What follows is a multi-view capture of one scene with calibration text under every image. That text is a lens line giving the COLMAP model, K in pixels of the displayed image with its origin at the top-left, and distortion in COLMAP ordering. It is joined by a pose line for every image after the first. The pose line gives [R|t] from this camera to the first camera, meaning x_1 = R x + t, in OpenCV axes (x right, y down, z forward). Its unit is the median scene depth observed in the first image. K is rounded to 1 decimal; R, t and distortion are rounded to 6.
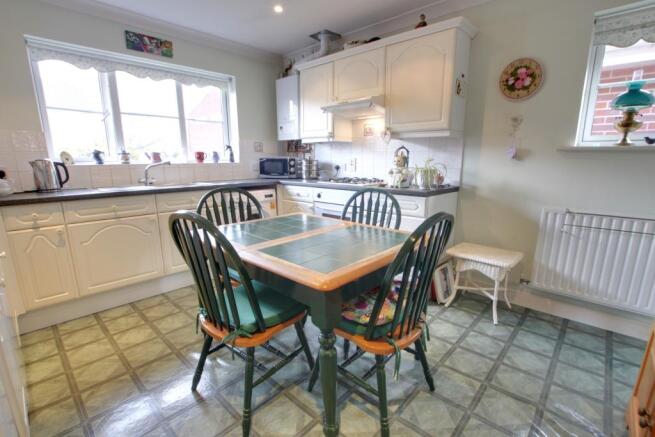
lens RADIAL K [[300.1, 0, 338.0], [0, 300.1, 229.2], [0, 0, 1]] dist [-0.025724, 0.000194]
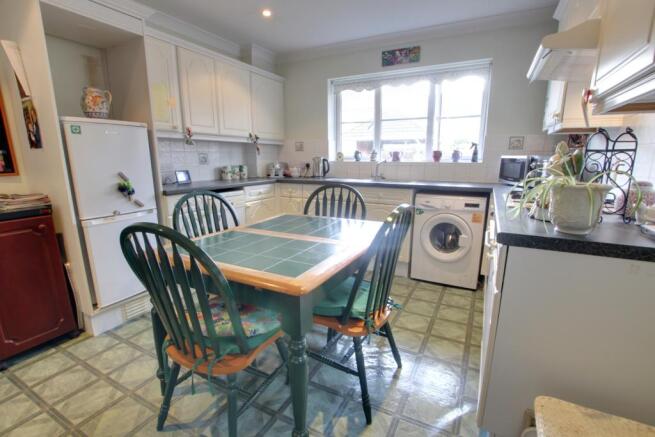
lens RADIAL K [[300.1, 0, 338.0], [0, 300.1, 229.2], [0, 0, 1]] dist [-0.025724, 0.000194]
pose [[0.261190, 0.226609, -0.938311, 0.506028], [-0.219788, 0.960482, 0.170783, -0.126822], [0.939932, 0.161623, 0.300674, 0.520295]]
